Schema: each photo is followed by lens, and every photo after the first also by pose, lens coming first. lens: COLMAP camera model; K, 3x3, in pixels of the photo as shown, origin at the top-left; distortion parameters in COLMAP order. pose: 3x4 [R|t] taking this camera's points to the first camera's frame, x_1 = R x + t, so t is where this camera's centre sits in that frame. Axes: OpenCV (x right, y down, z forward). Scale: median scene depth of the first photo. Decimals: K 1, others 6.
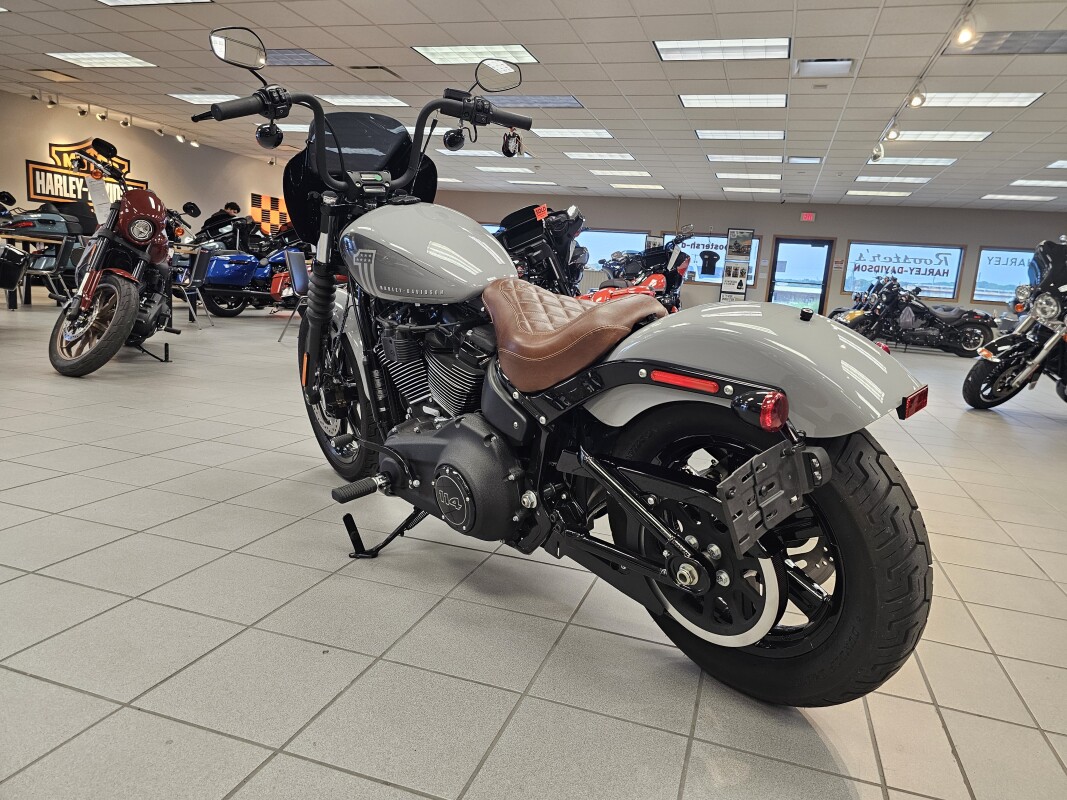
lens RADIAL K [[727.0, 0, 533.9], [0, 727.0, 393.9], [0, 0, 1]] dist [0.036198, -0.020032]
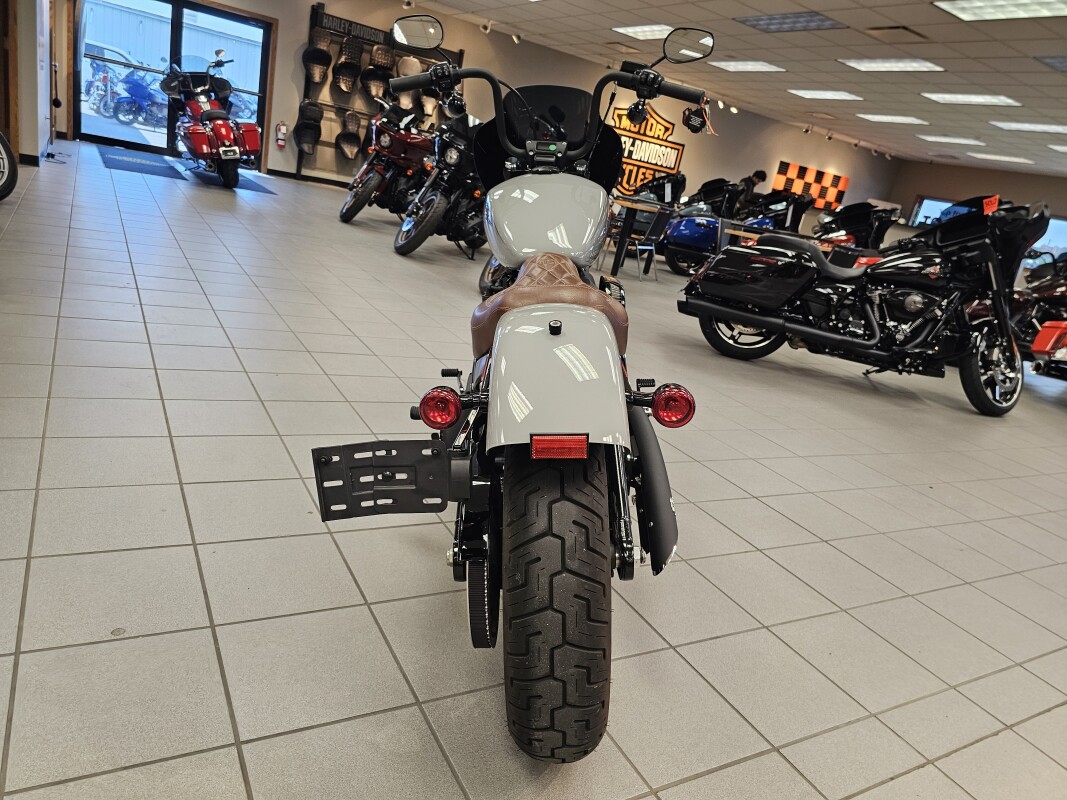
lens RADIAL K [[727.0, 0, 539.3], [0, 727.0, 403.5], [0, 0, 1]] dist [0.036198, -0.020032]
pose [[0.749784, 0.271924, -0.603225, 0.125407], [-0.240293, 0.961313, 0.134671, -0.018256], [0.616509, 0.043977, 0.786119, 0.039858]]
